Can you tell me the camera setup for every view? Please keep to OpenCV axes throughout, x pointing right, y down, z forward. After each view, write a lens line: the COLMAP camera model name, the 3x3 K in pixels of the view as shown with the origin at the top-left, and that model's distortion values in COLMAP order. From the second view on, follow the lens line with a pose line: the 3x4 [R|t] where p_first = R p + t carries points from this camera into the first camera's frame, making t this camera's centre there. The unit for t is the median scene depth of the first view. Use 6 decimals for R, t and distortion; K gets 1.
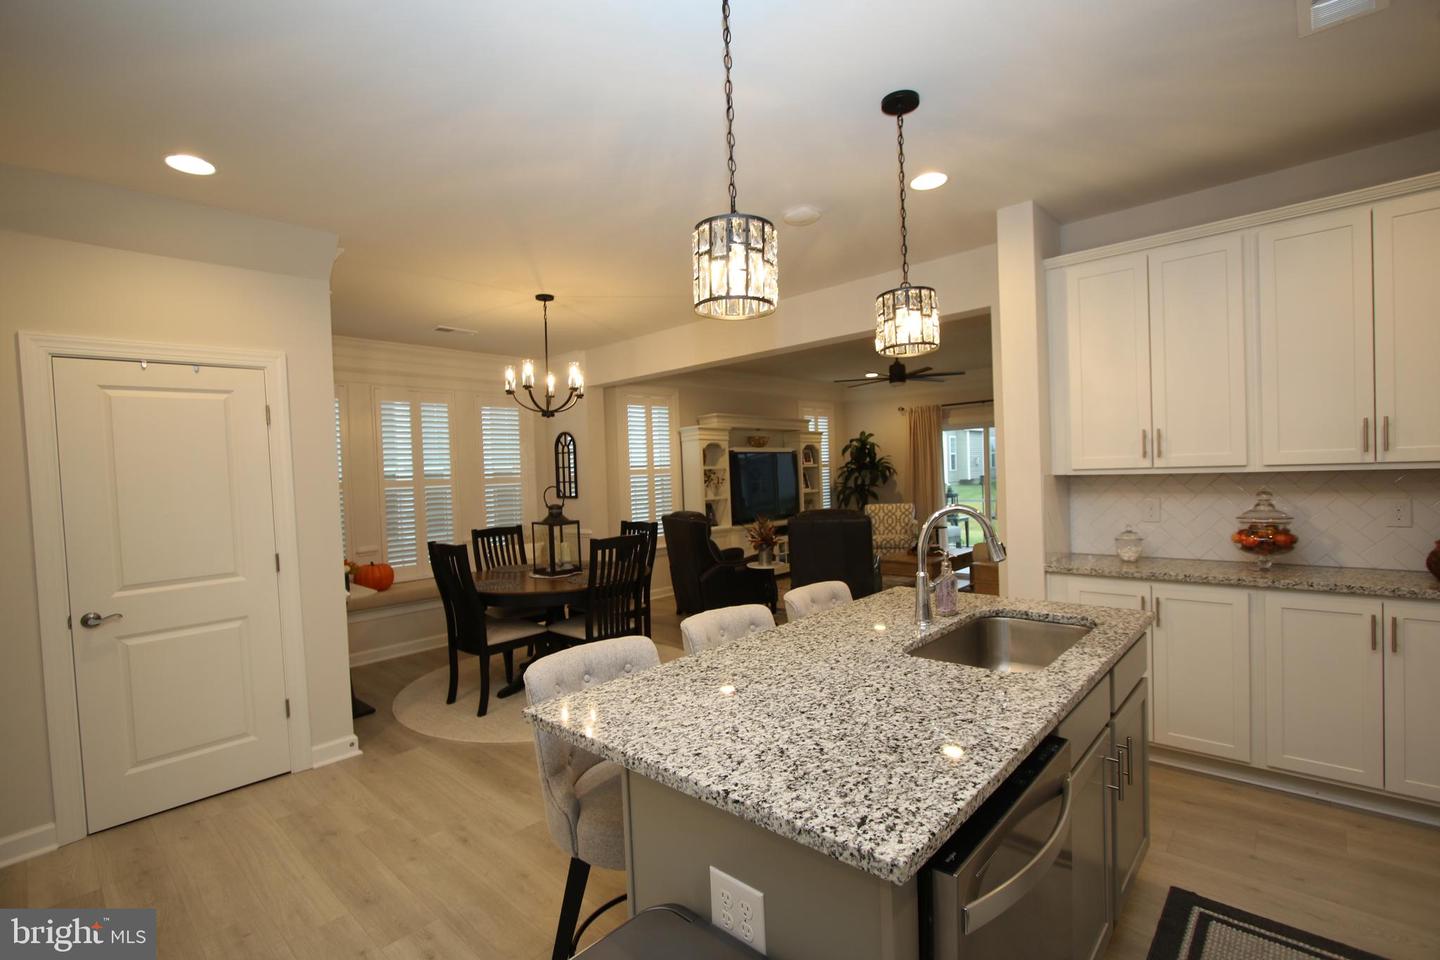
lens RADIAL K [[654.7, 0, 722.3], [0, 654.7, 486.8], [0, 0, 1]] dist [-0.017153, 0.001669]
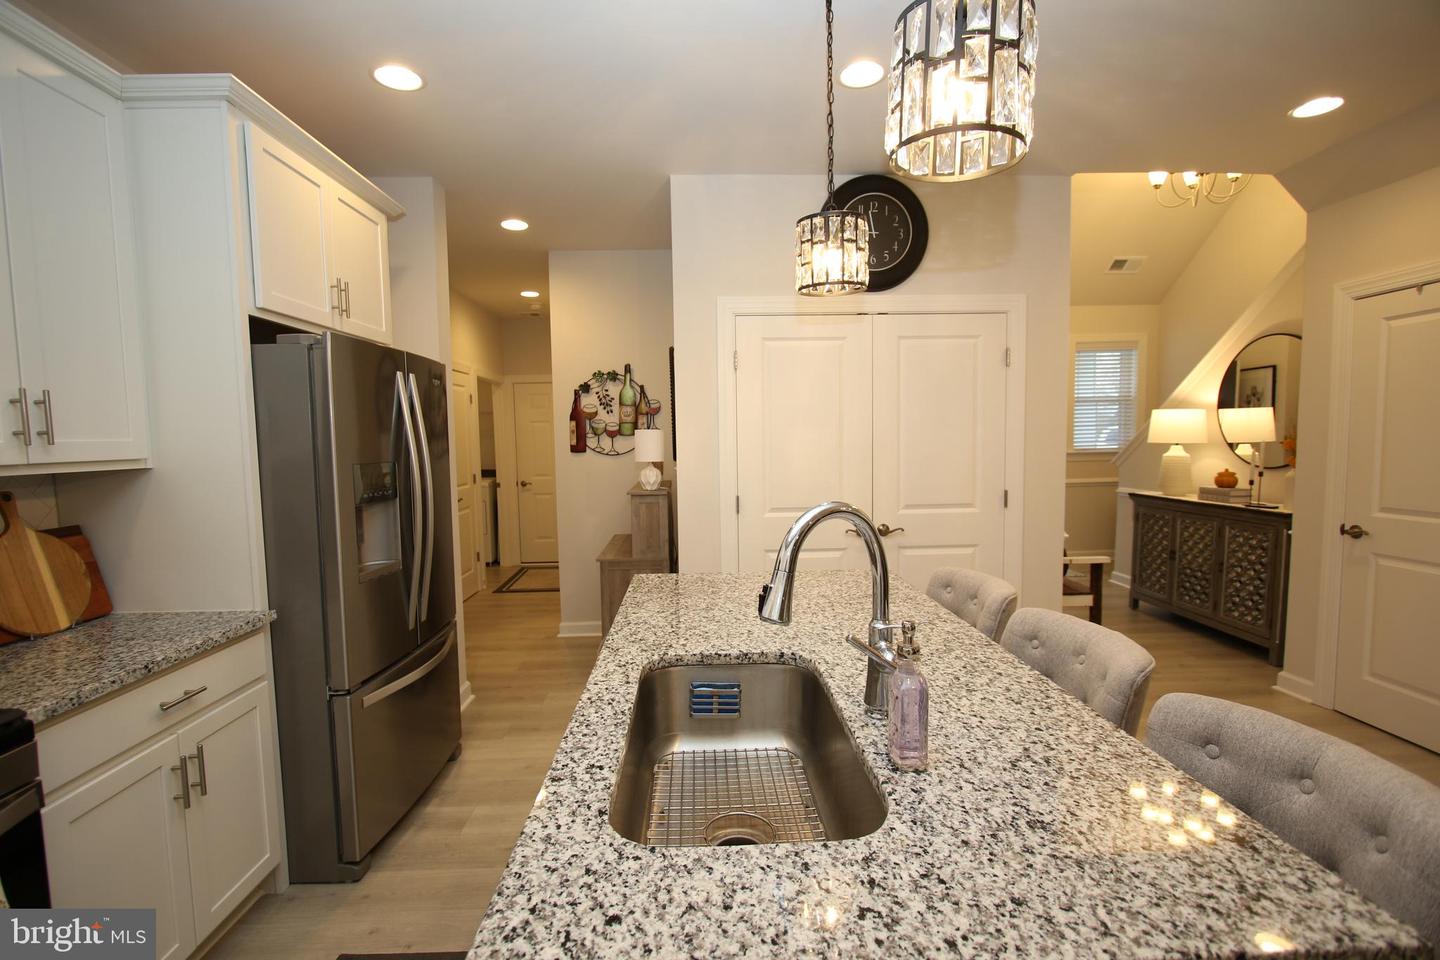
lens RADIAL K [[654.7, 0, 712.5], [0, 654.7, 488.2], [0, 0, 1]] dist [-0.017153, 0.001669]
pose [[-0.715840, 0.102686, -0.690672, 0.209048], [0.021316, 0.991880, 0.125376, -0.013455], [0.697939, 0.075026, -0.712217, 0.346887]]
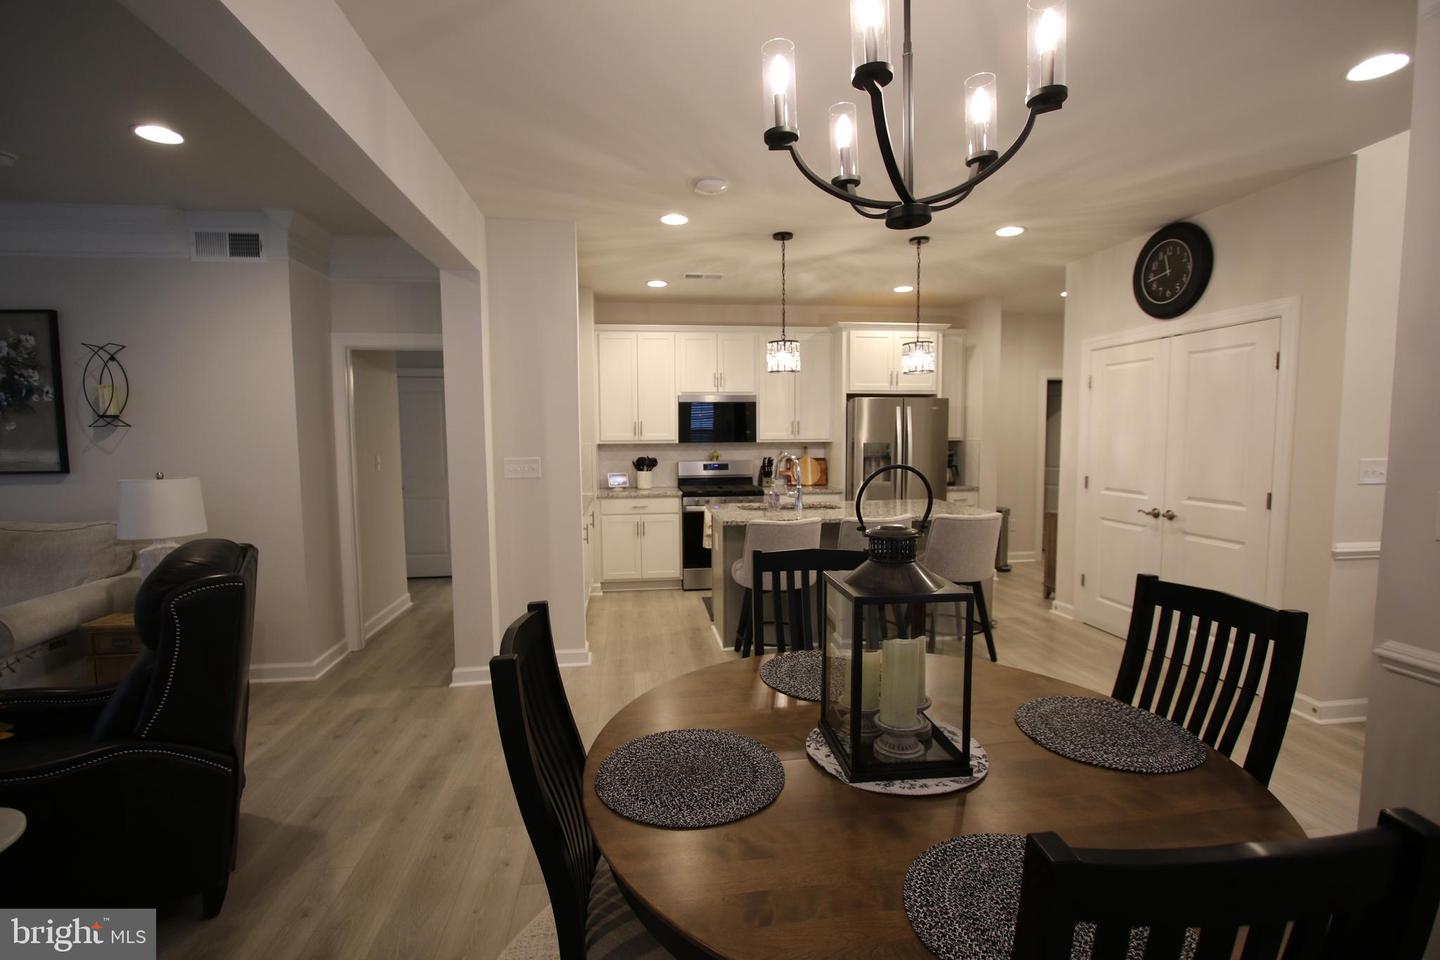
lens RADIAL K [[654.7, 0, 714.4], [0, 654.7, 483.7], [0, 0, 1]] dist [-0.017153, 0.001669]
pose [[-0.763268, -0.008586, 0.646025, -0.224345], [0.052092, 0.995838, 0.074782, -0.011301], [-0.643979, 0.090732, -0.759644, 0.740931]]
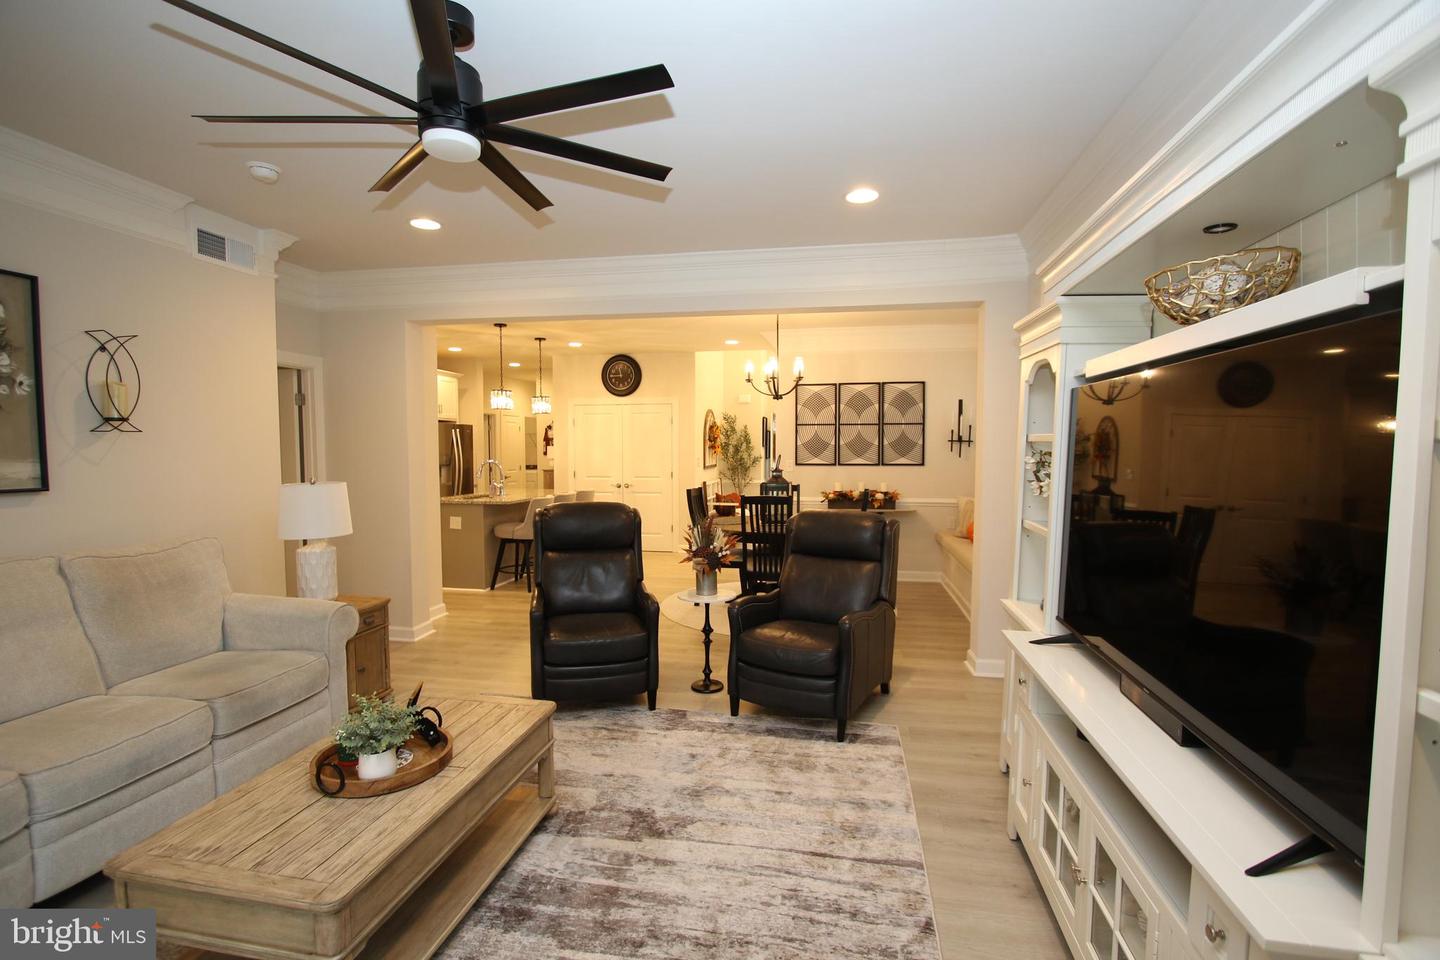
lens RADIAL K [[654.7, 0, 715.3], [0, 654.7, 484.2], [0, 0, 1]] dist [-0.017153, 0.001669]
pose [[-0.852452, 0.064125, -0.518858, 0.294239], [0.016030, 0.995189, 0.096657, -0.039892], [0.522559, 0.074078, -0.849379, 1.171712]]
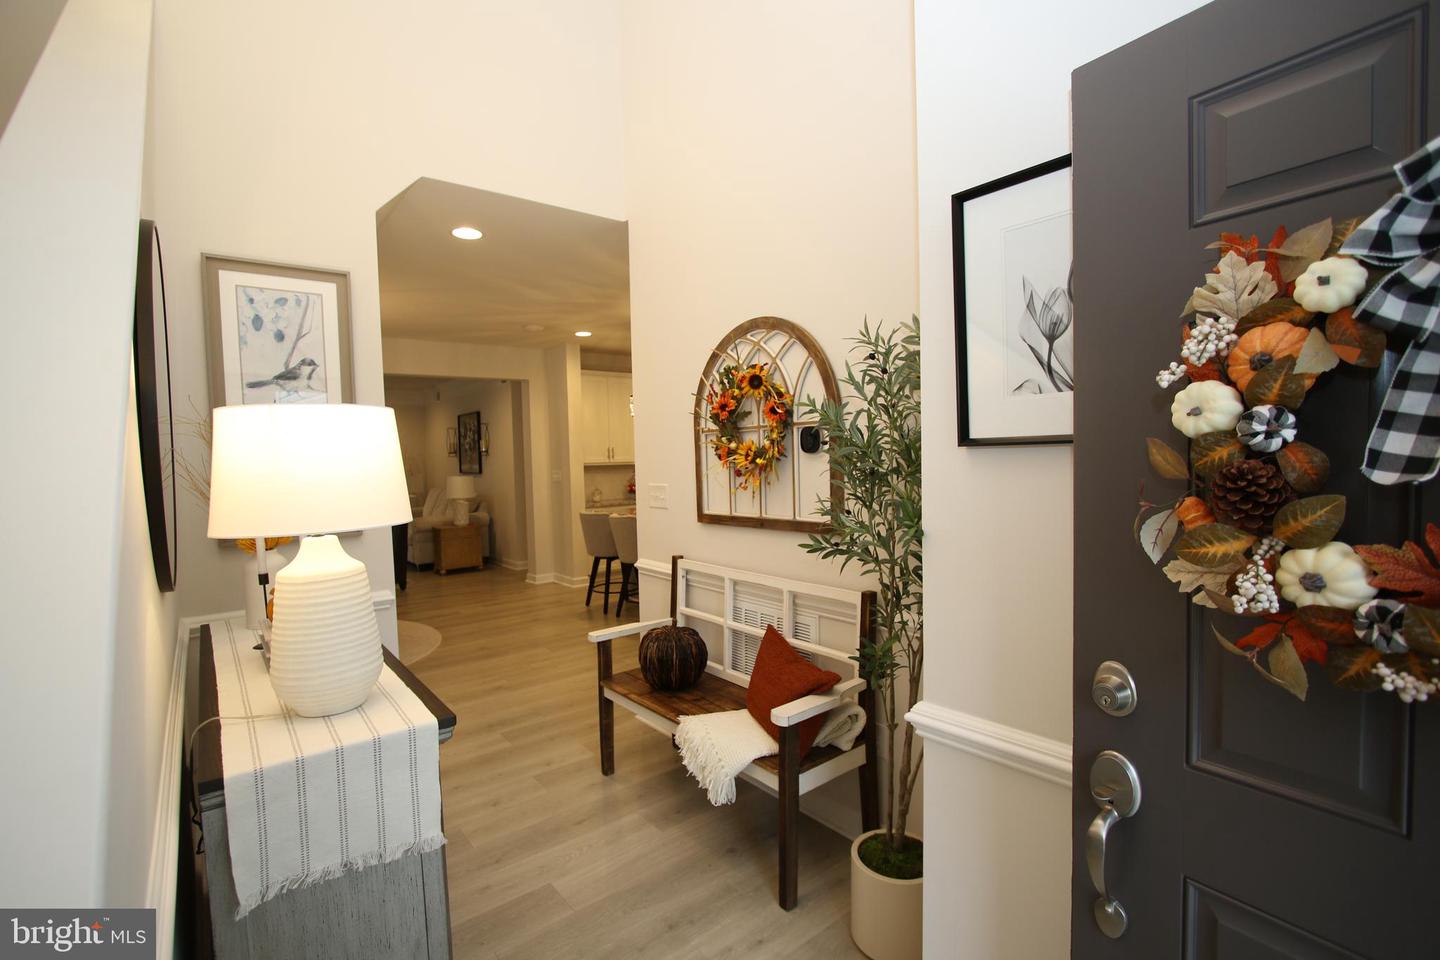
lens RADIAL K [[654.7, 0, 711.7], [0, 654.7, 483.6], [0, 0, 1]] dist [-0.017153, 0.001669]
pose [[0.161765, -0.017872, 0.986667, -0.697589], [0.049073, 0.998745, 0.010045, 0.018385], [-0.985608, 0.046794, 0.162439, 0.073439]]
